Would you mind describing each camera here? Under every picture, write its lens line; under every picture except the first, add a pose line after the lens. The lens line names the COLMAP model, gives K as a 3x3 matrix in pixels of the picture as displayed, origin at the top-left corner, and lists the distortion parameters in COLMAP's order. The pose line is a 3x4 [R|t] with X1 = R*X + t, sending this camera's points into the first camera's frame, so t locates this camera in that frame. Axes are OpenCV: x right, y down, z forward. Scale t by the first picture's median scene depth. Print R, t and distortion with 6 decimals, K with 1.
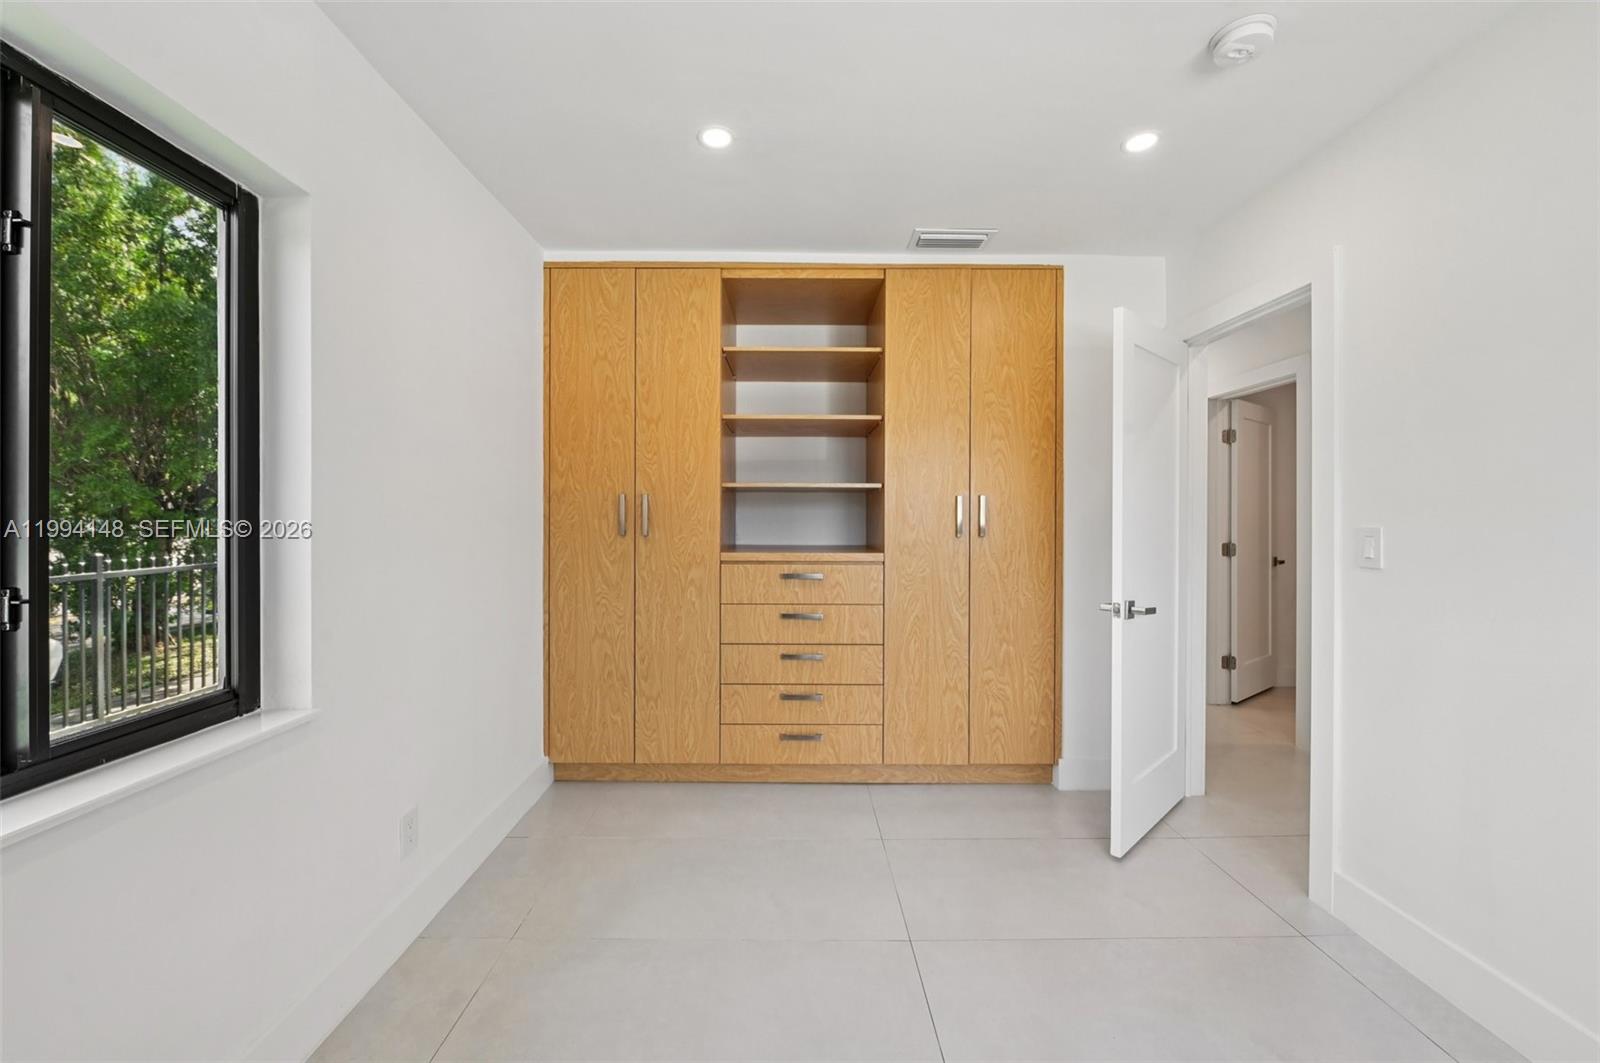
lens RADIAL K [[638.7, 0, 804.7], [0, 638.7, 520.6], [0, 0, 1]] dist [-0.006771, -0.000706]
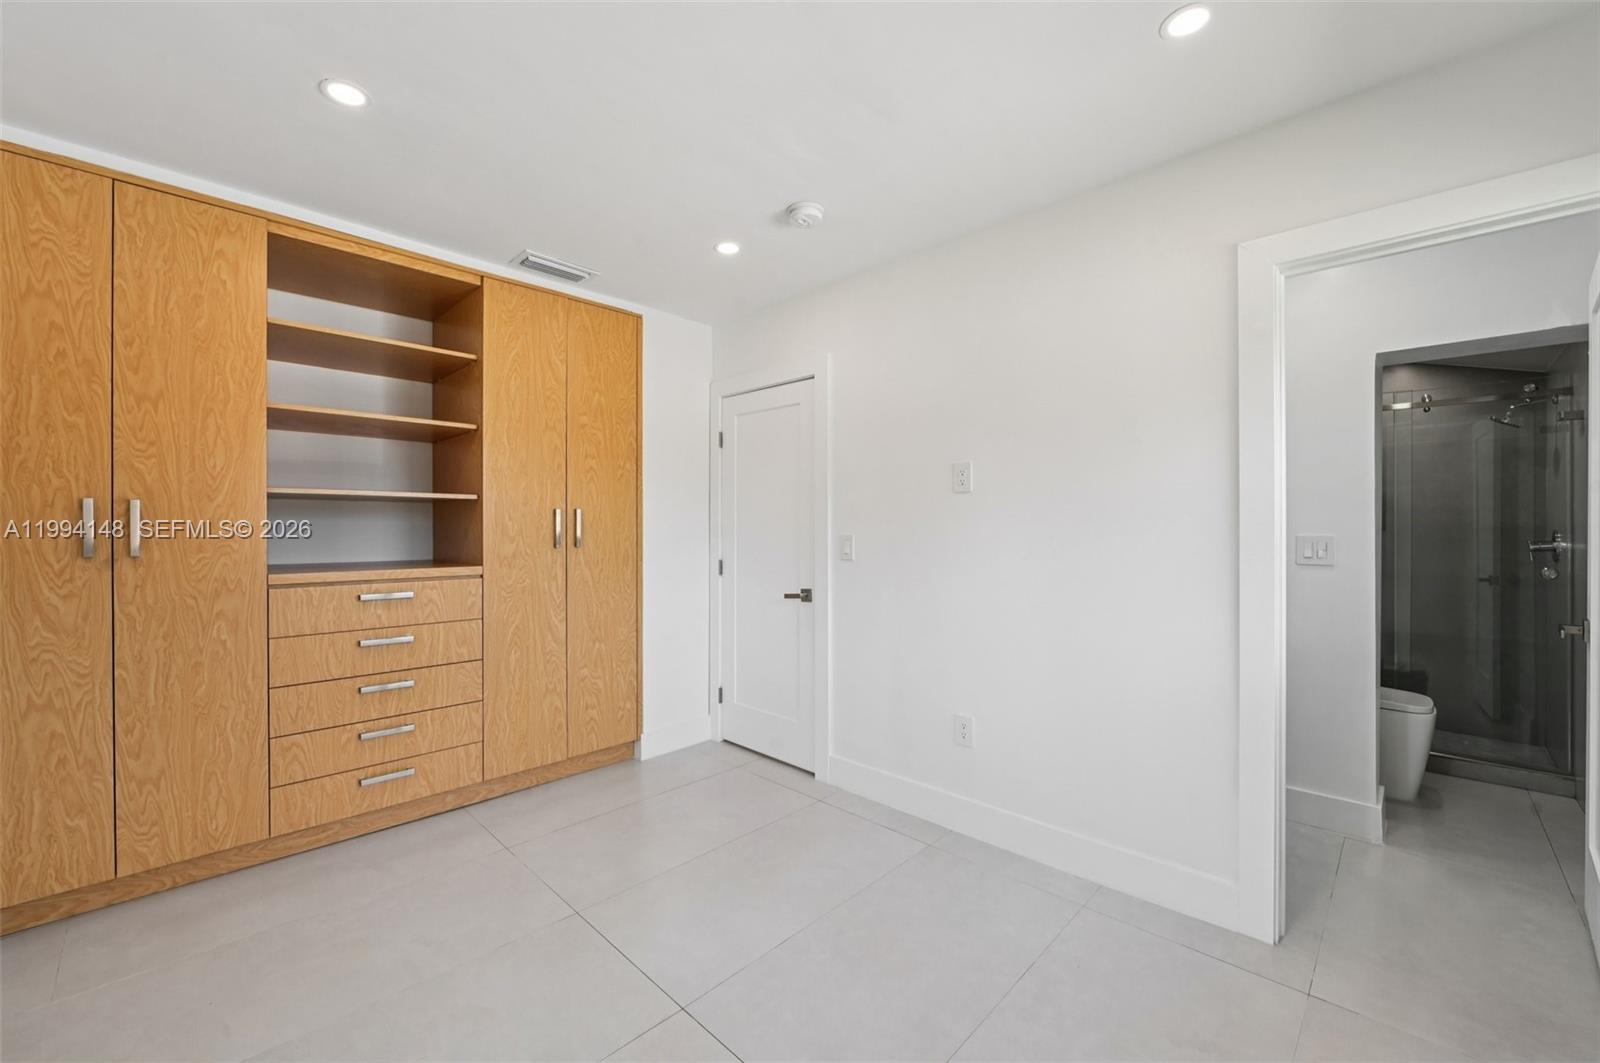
lens RADIAL K [[634.8, 0, 801.8], [0, 634.8, 533.0], [0, 0, 1]] dist [-0.009295, -0.000267]
pose [[0.700796, -0.008822, 0.713307, -0.225377], [0.006388, 0.999961, 0.006092, -0.002559], [-0.713333, 0.000287, 0.700825, -0.031015]]
